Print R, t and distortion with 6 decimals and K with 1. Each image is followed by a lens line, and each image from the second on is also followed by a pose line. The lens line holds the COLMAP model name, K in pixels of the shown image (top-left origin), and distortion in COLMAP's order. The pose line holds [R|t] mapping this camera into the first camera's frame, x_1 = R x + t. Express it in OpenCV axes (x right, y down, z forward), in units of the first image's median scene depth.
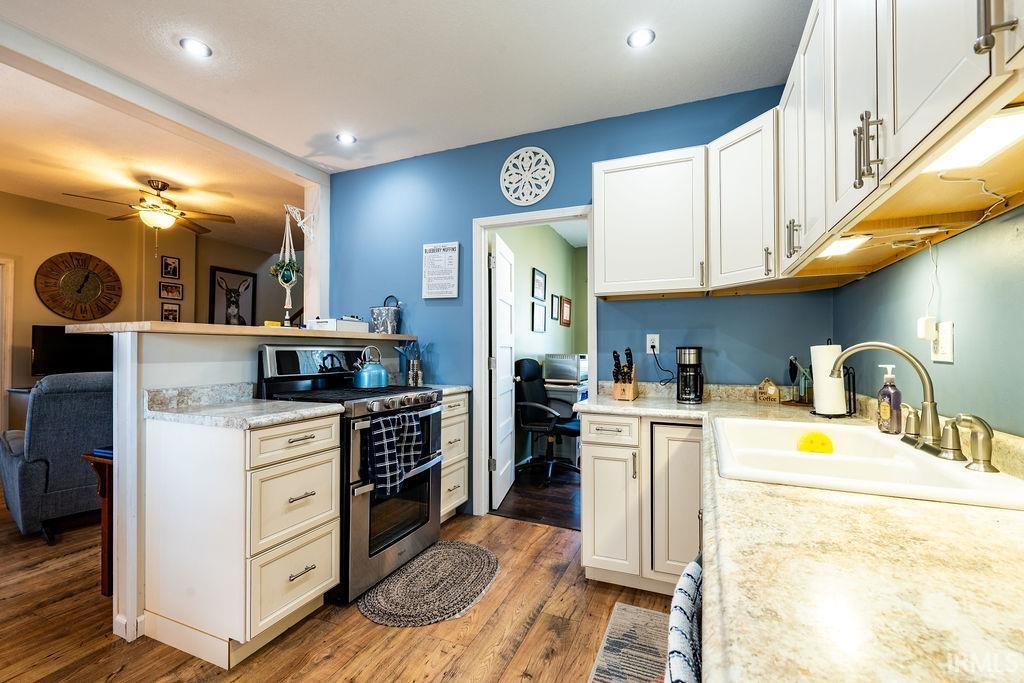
lens RADIAL K [[444.7, 0, 506.8], [0, 444.7, 346.1], [0, 0, 1]] dist [-0.000115, 0.000023]
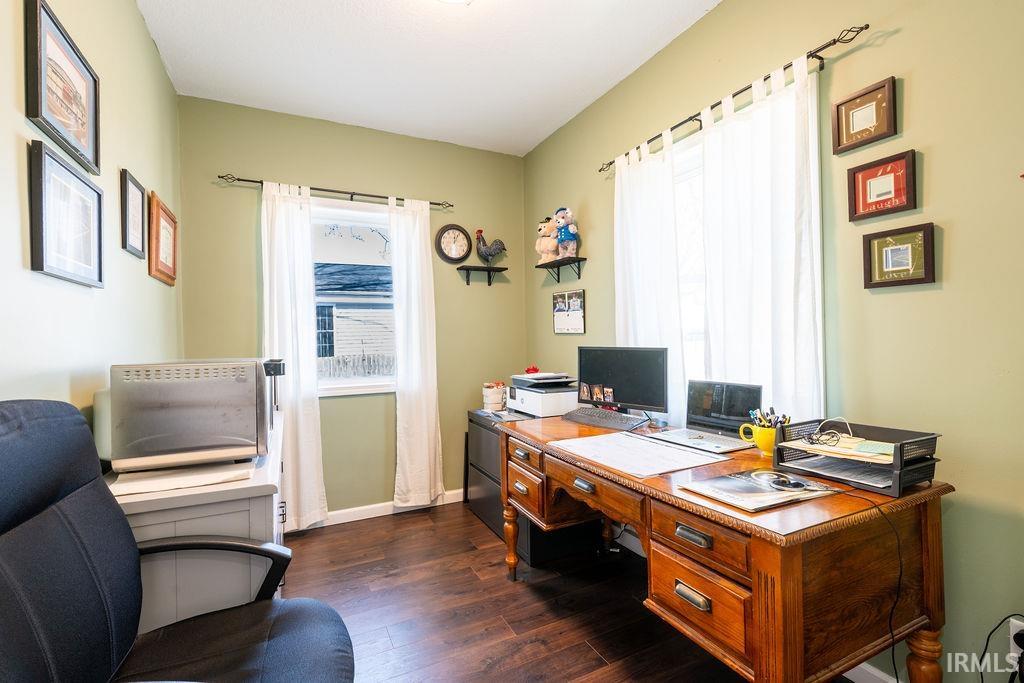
lens RADIAL K [[444.7, 0, 506.8], [0, 444.7, 346.1], [0, 0, 1]] dist [-0.000115, 0.000023]
pose [[0.644619, -0.016992, 0.764315, 0.033263], [0.004170, 0.999816, 0.018710, 0.003737], [-0.764493, -0.008874, 0.644572, 0.571102]]
